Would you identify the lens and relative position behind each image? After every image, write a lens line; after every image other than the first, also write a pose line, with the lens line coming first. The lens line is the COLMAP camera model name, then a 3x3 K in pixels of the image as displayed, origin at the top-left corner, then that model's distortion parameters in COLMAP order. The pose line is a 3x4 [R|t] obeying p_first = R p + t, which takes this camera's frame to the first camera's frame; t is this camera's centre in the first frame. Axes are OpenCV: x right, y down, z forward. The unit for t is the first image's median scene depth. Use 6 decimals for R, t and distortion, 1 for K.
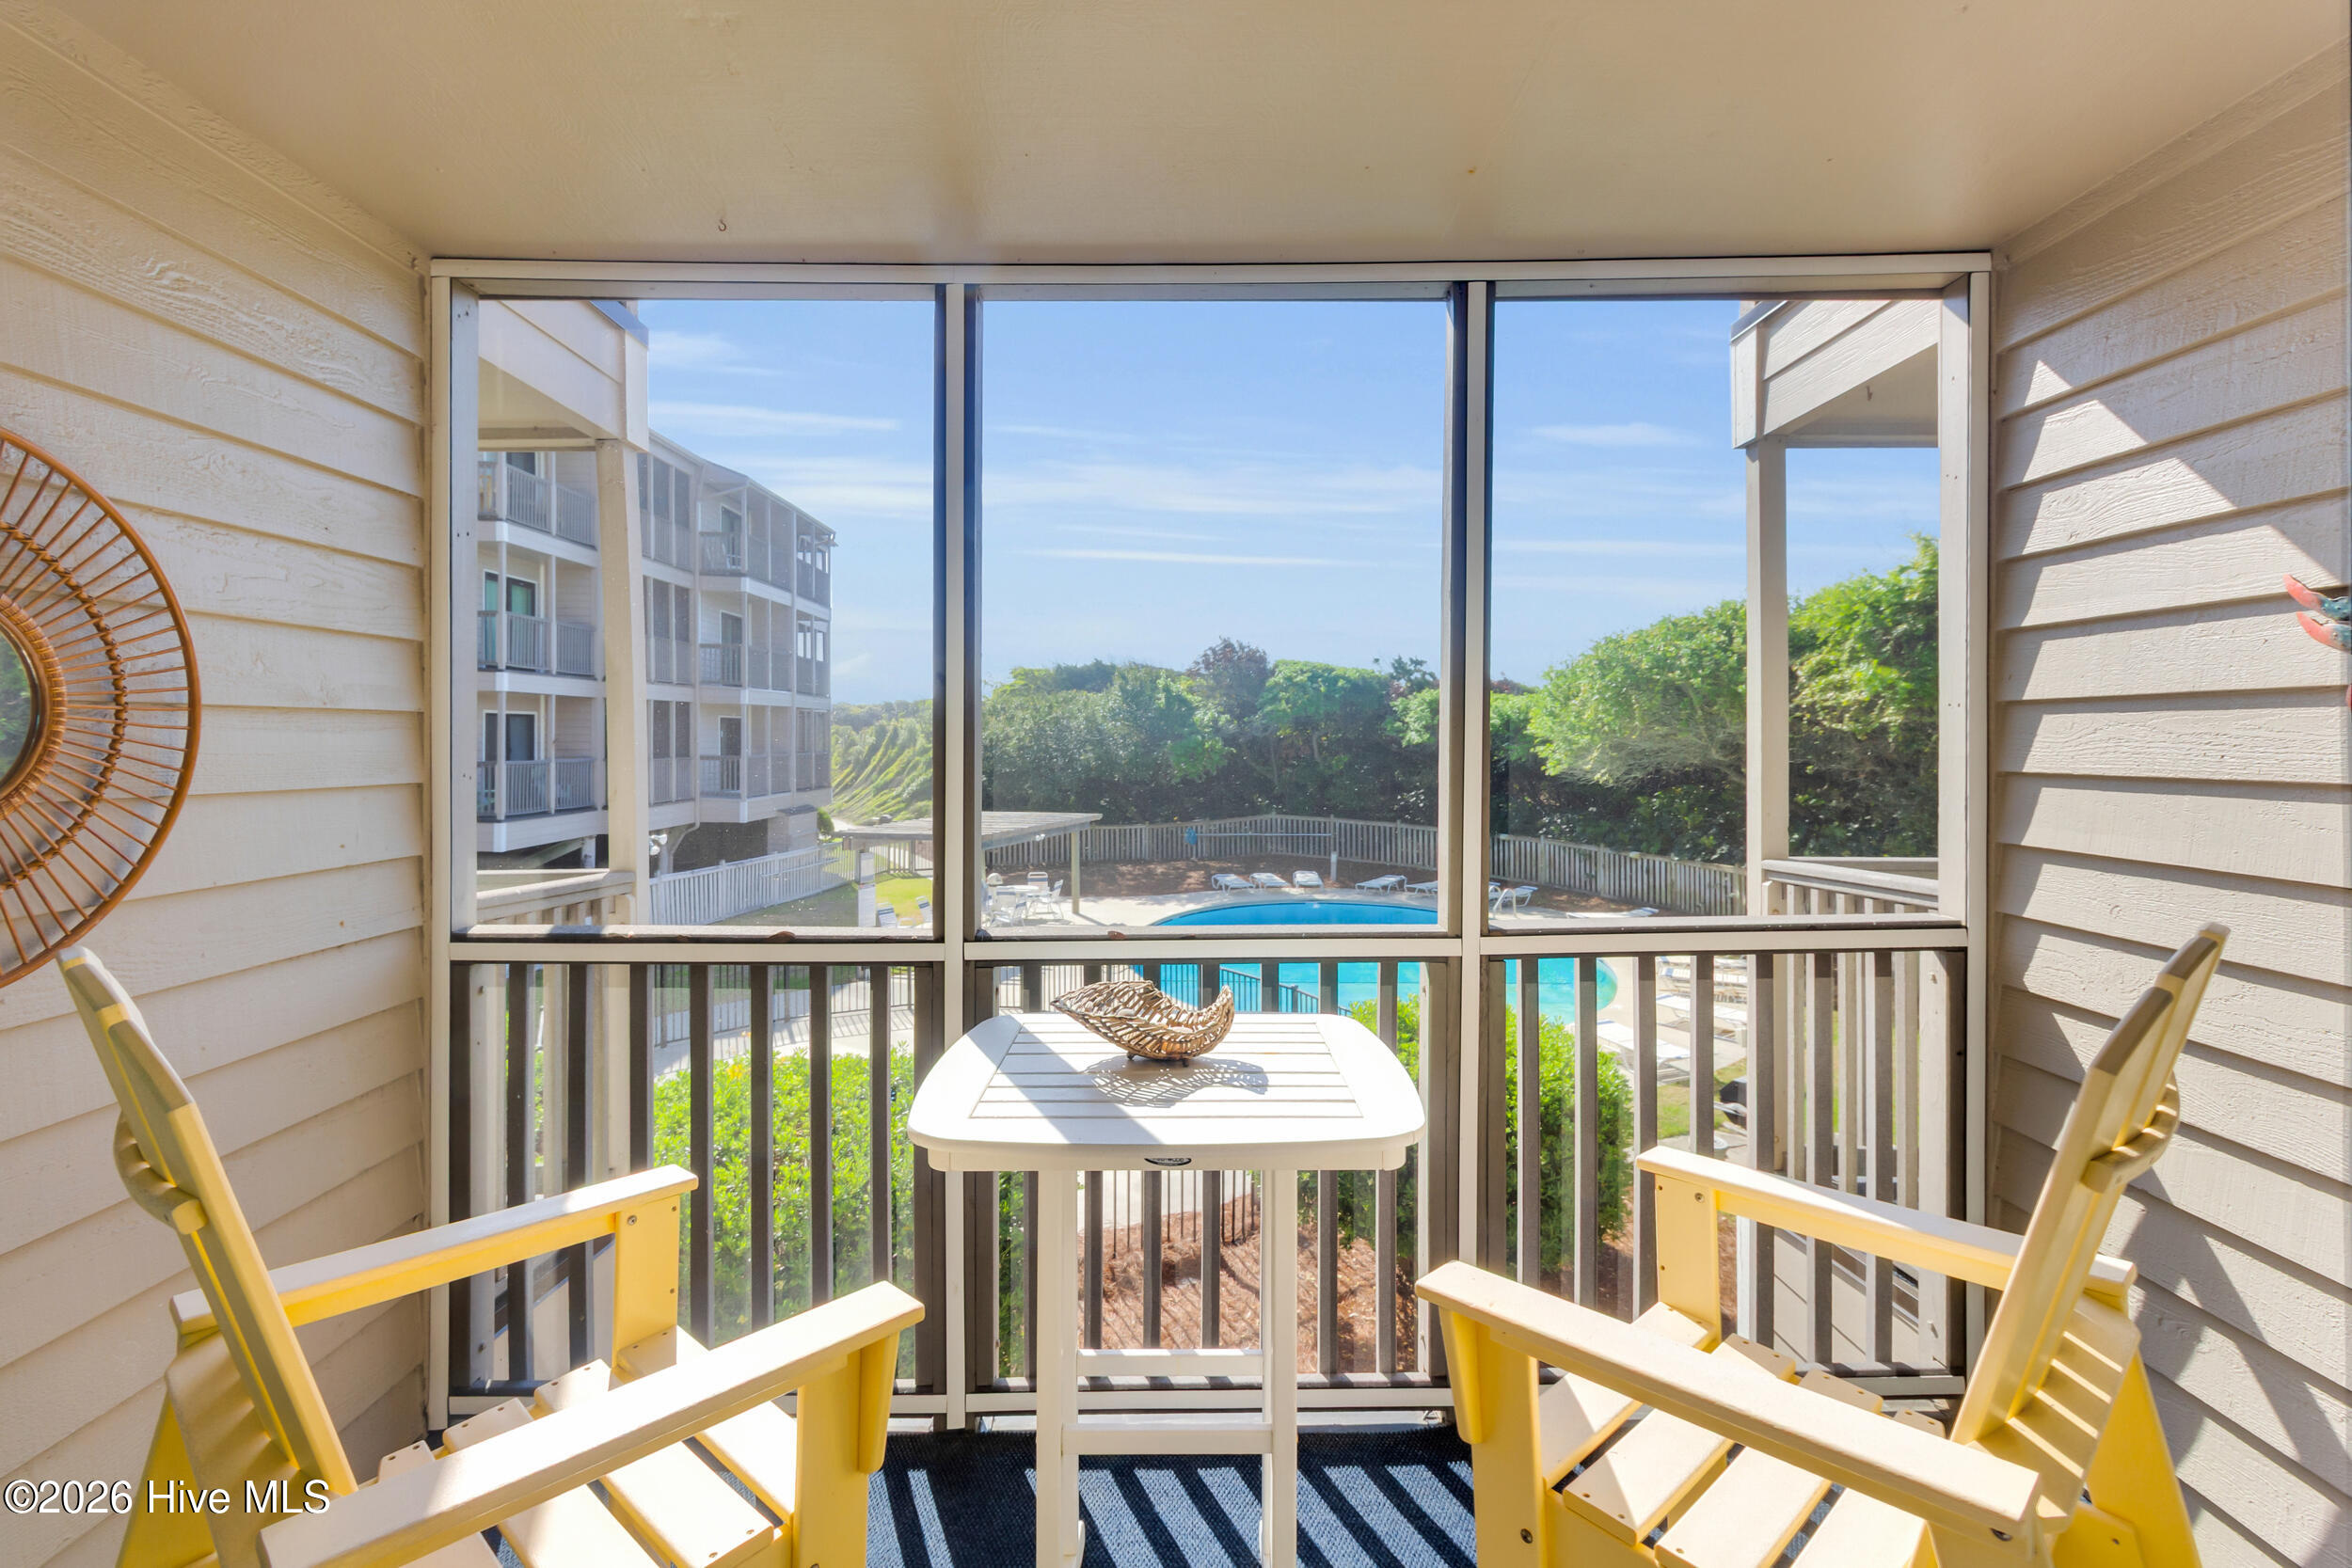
lens RADIAL K [[1076.9, 0, 1188.4], [0, 1076.9, 731.9], [0, 0, 1]] dist [-0.003257, -0.000160]
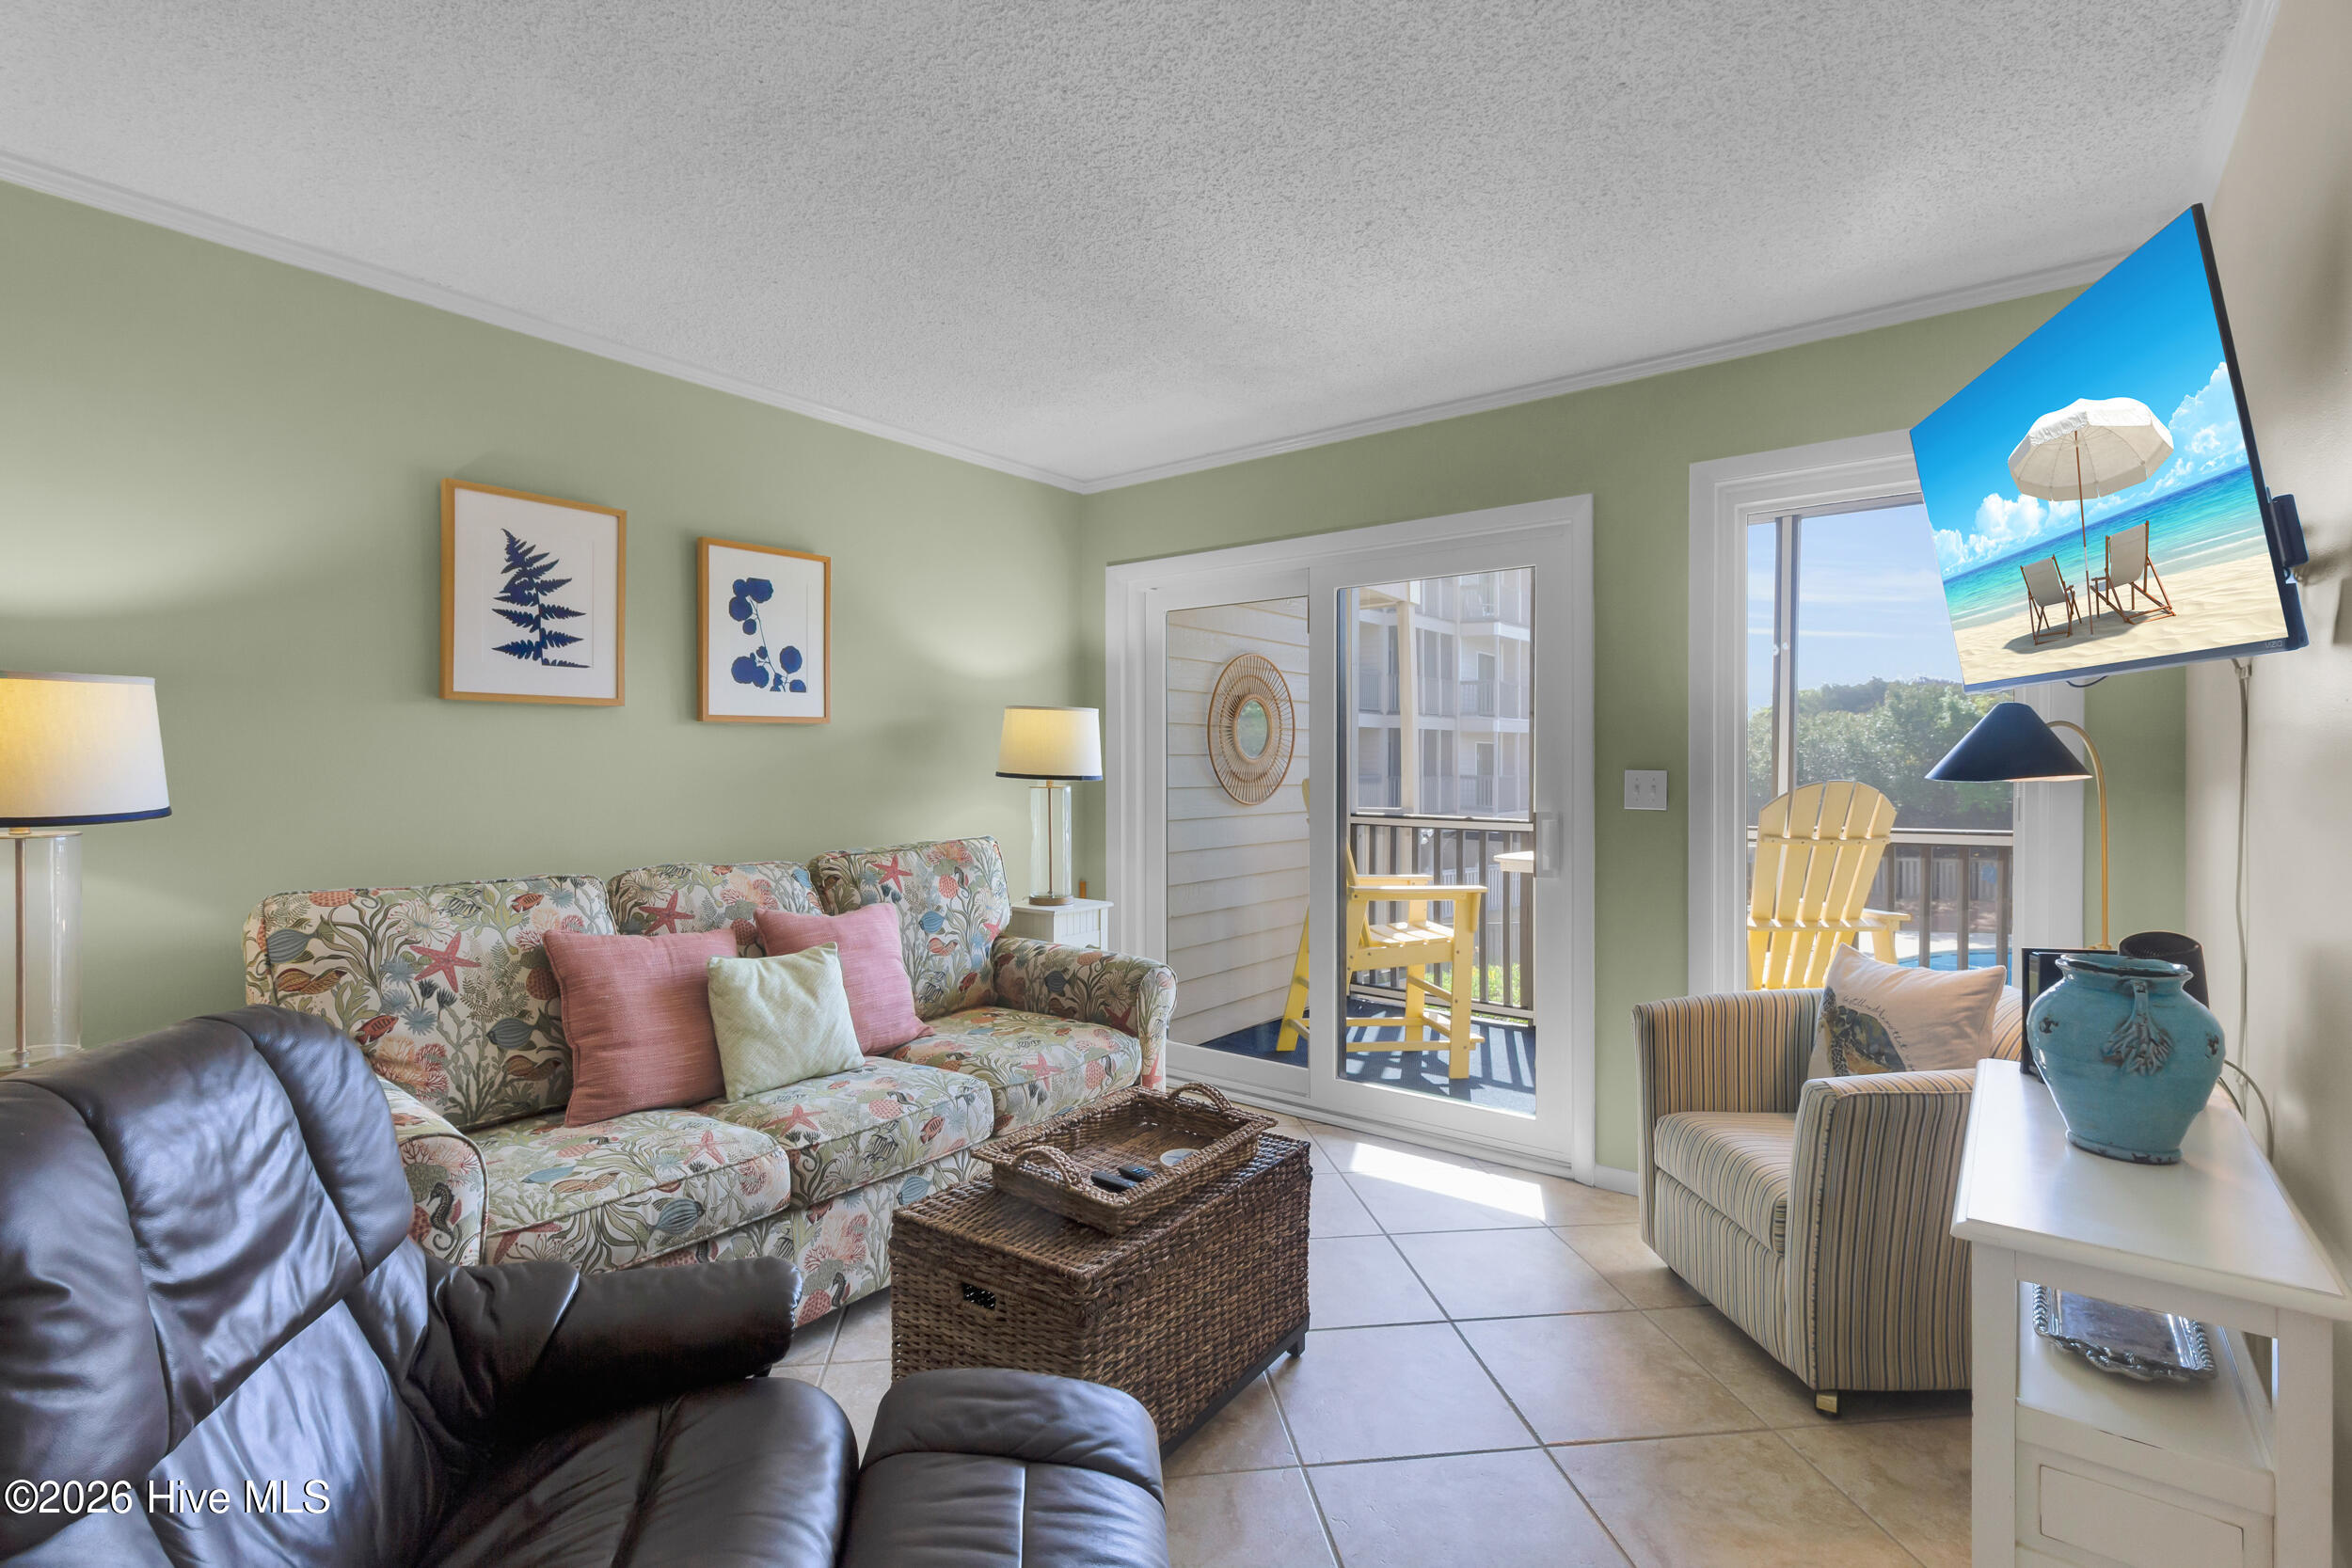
lens RADIAL K [[1085.6, 0, 1173.4], [0, 1085.6, 774.7], [0, 0, 1]] dist [0.001699, -0.000221]
pose [[0.773009, 0.008680, -0.634336, 0.055765], [-0.000322, 0.999912, 0.013289, 0.004765], [0.634395, -0.010068, 0.772943, -0.114899]]
